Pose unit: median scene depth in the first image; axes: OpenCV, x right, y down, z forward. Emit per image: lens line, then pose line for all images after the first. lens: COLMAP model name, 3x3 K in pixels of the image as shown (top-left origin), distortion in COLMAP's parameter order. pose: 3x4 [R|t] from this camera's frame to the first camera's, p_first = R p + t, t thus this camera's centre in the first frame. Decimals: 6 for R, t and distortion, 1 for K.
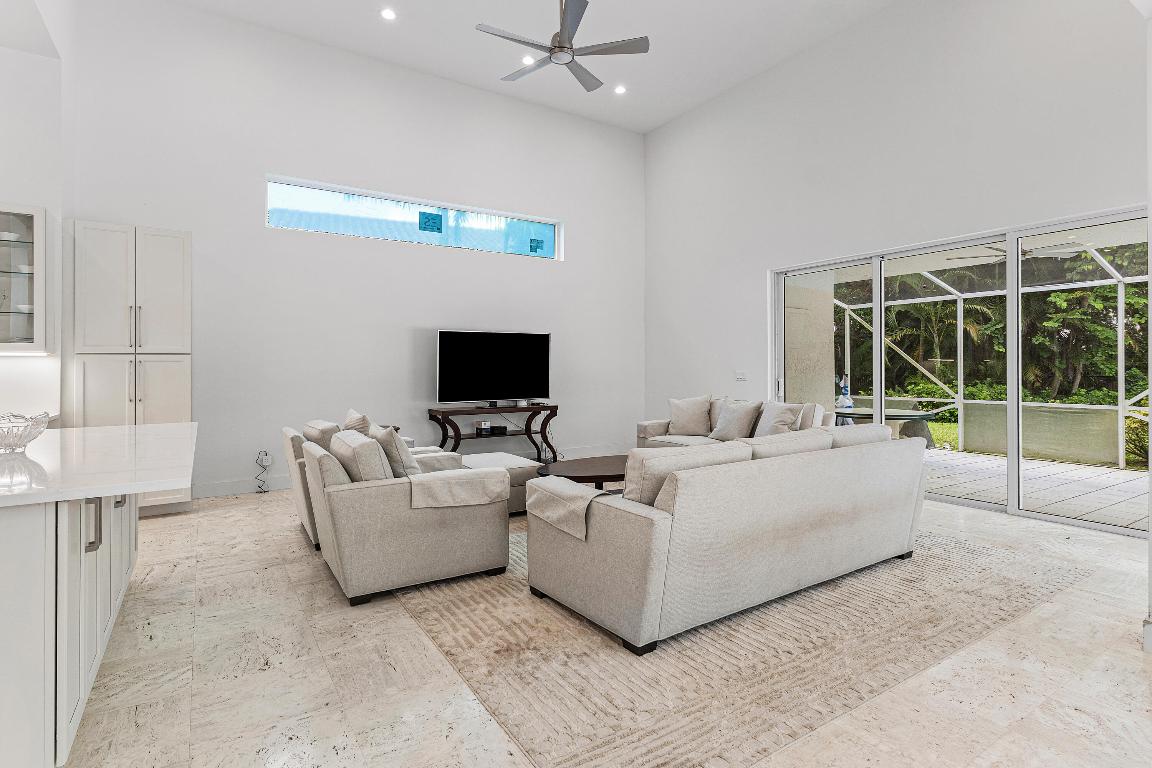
lens RADIAL K [[571.3, 0, 584.7], [0, 571.3, 369.0], [0, 0, 1]] dist [0.002748, 0.000305]
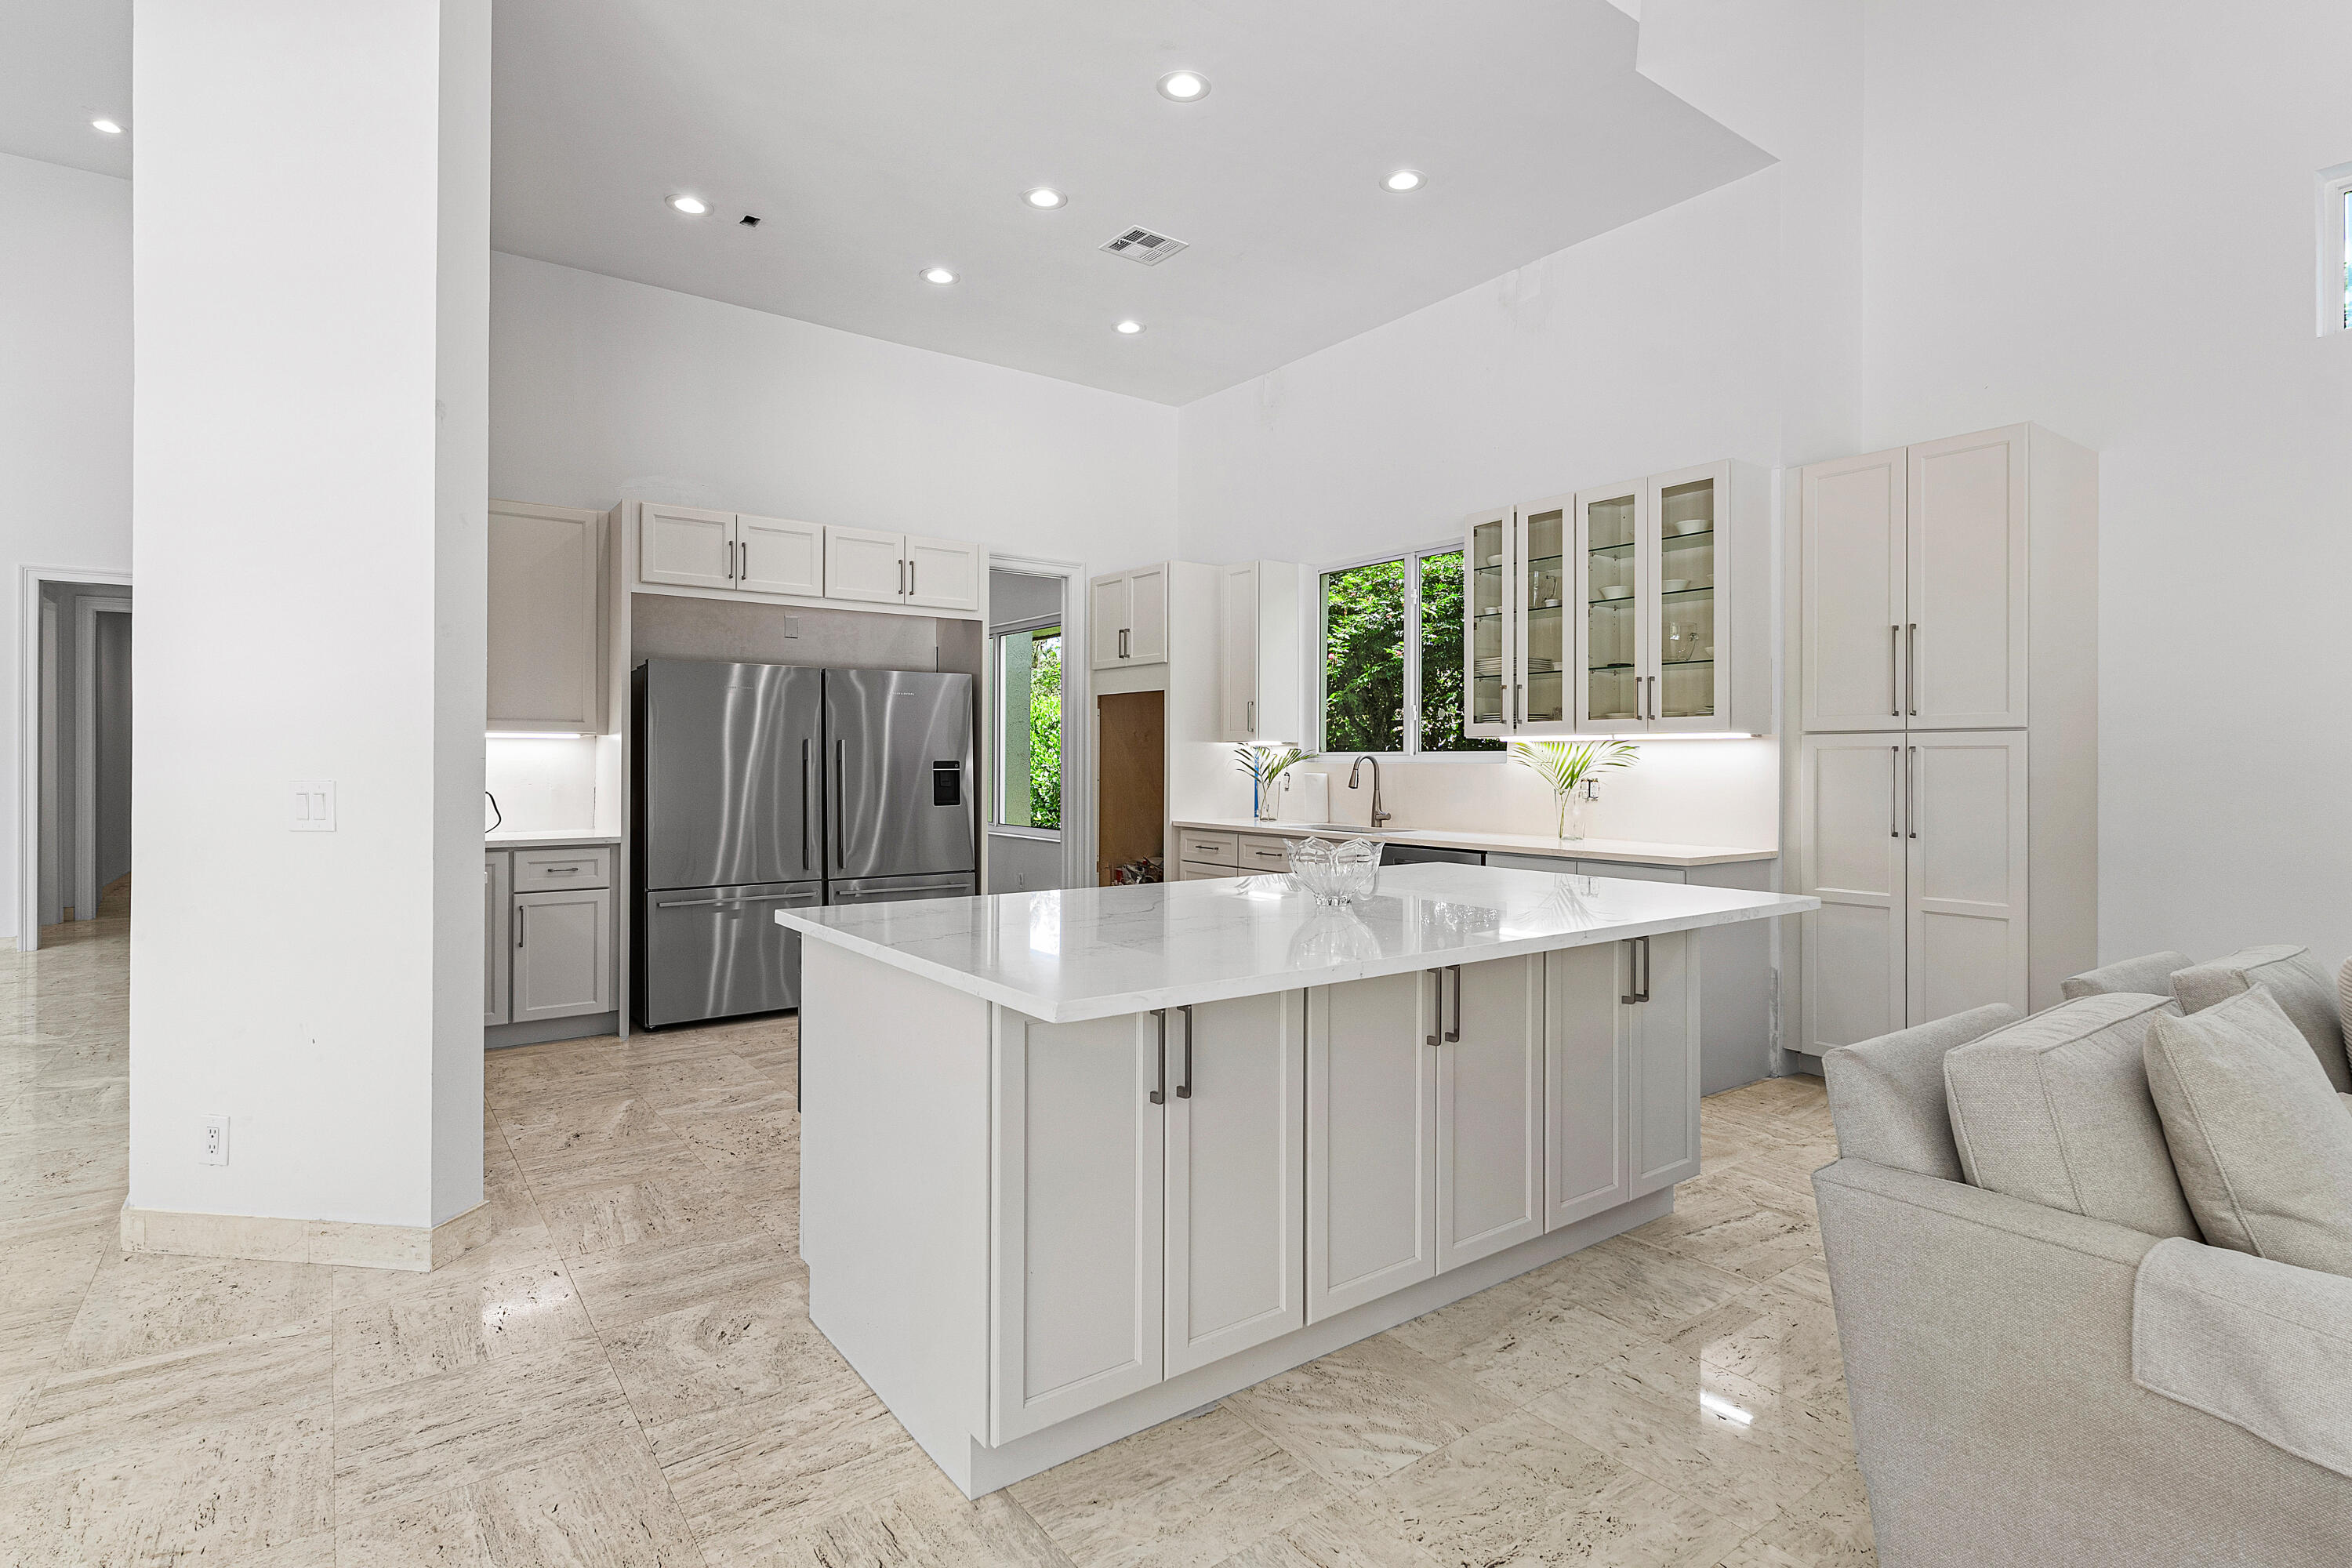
lens RADIAL K [[1166.3, 0, 1193.7], [0, 1166.3, 753.5], [0, 0, 1]] dist [0.002748, 0.000305]
pose [[0.050113, -0.001827, -0.998742, 0.097889], [-0.007540, 0.999969, -0.002208, -0.002611], [0.998715, 0.007641, 0.050098, 0.401242]]
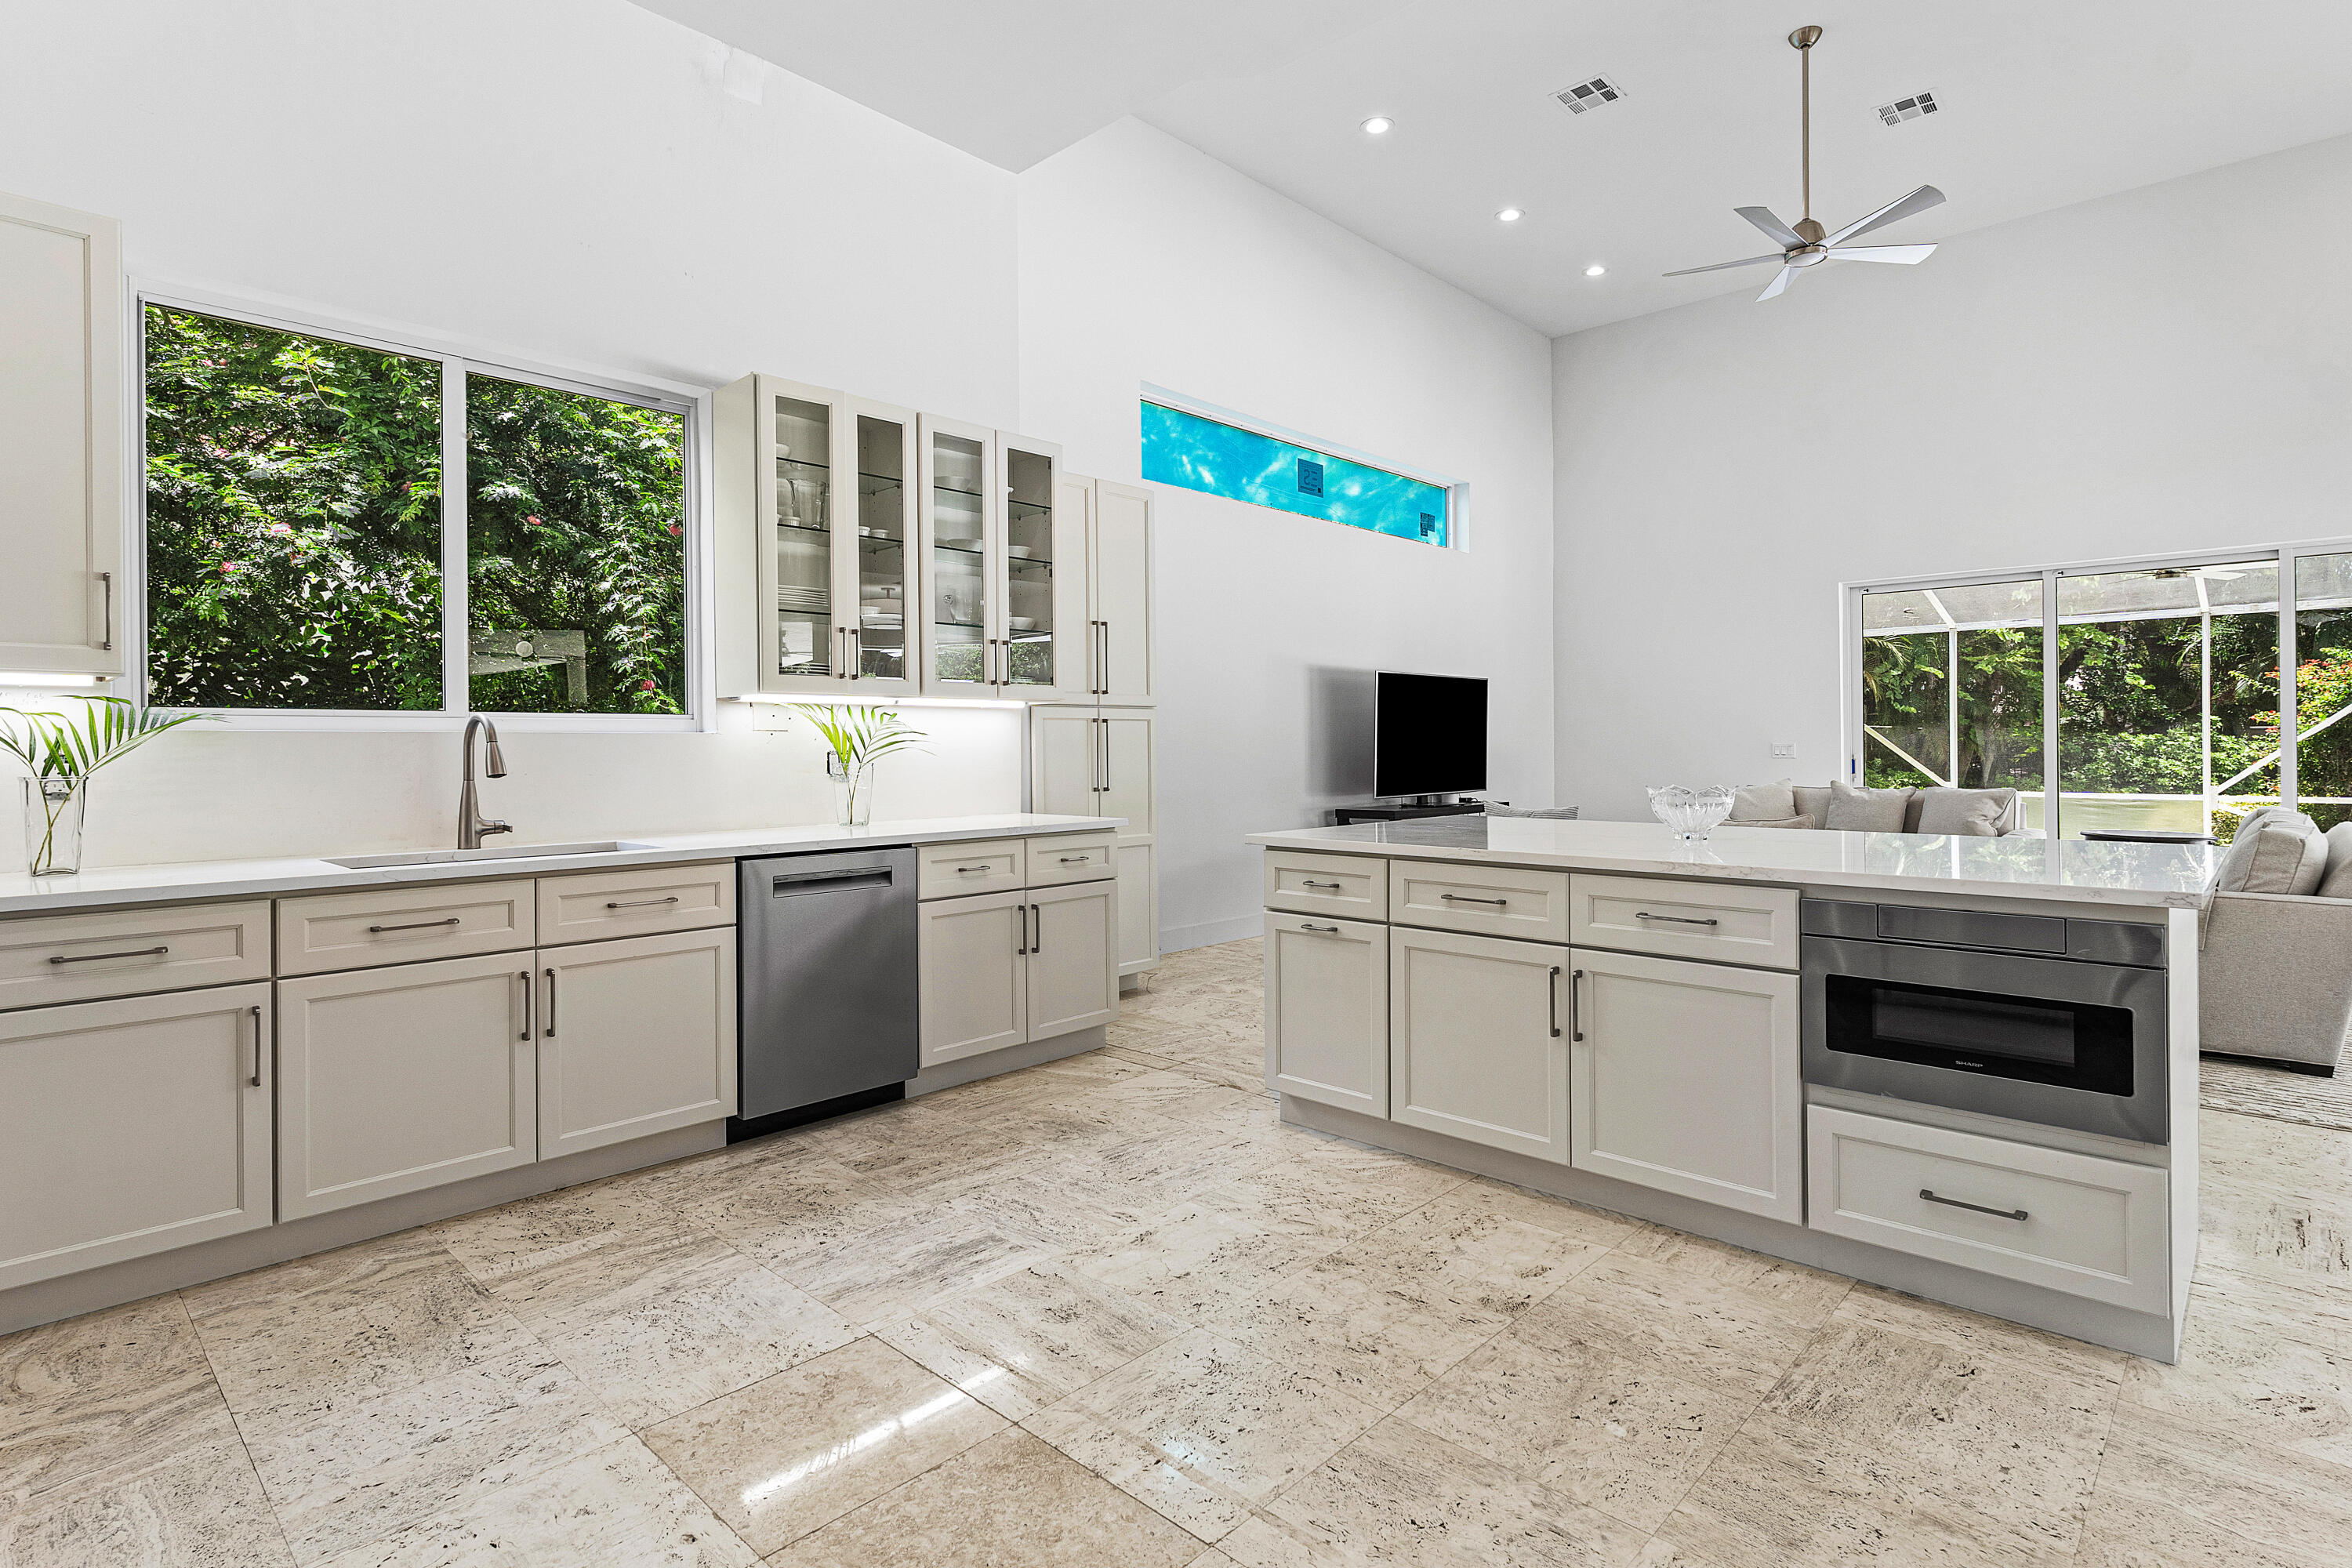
lens RADIAL K [[1166.3, 0, 1193.7], [0, 1166.3, 753.5], [0, 0, 1]] dist [0.002748, 0.000305]
pose [[0.972475, -0.005234, 0.232947, -0.970635], [0.006267, 0.999974, -0.003695, 0.025012], [-0.232922, 0.005053, 0.972482, -0.142350]]
